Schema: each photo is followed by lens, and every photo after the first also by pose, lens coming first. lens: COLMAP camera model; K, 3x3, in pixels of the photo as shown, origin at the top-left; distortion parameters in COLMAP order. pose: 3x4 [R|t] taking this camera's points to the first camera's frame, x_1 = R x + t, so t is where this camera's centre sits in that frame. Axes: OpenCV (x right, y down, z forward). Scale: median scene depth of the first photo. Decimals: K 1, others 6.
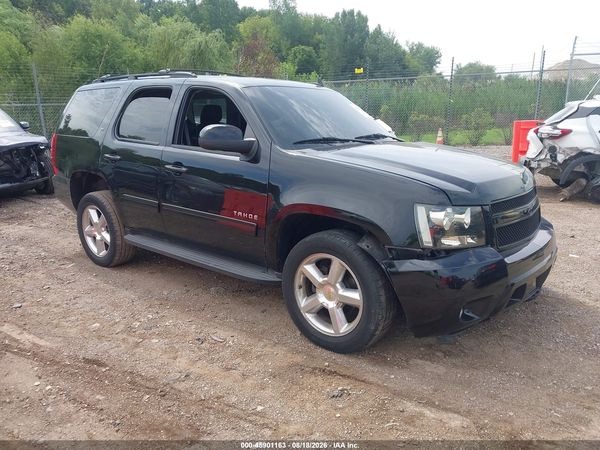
lens RADIAL K [[480.2, 0, 303.5], [0, 480.2, 225.4], [0, 0, 1]] dist [0.013837, -0.000093]
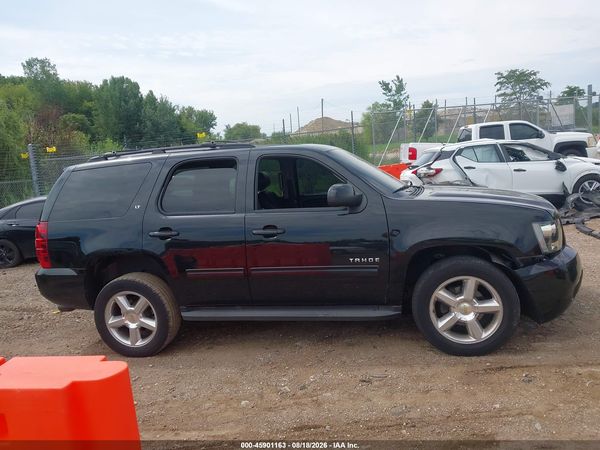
lens RADIAL K [[480.2, 0, 303.5], [0, 480.2, 225.4], [0, 0, 1]] dist [0.013837, -0.000093]
pose [[0.888906, -0.138020, 0.436804, -0.506504], [0.189517, 0.978904, -0.076361, -0.030066], [-0.417049, 0.150659, 0.896310, 0.031339]]
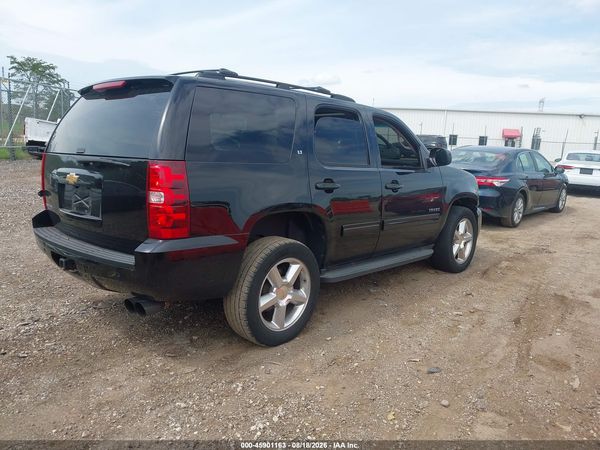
lens RADIAL K [[456.4, 0, 316.0], [0, 456.4, 240.9], [0, 0, 1]] dist [0.004915, -0.002033]
pose [[0.078796, -0.198604, 0.976907, -1.058566], [0.194026, 0.964269, 0.180384, -0.175781], [-0.977827, 0.175332, 0.114515, 0.853116]]
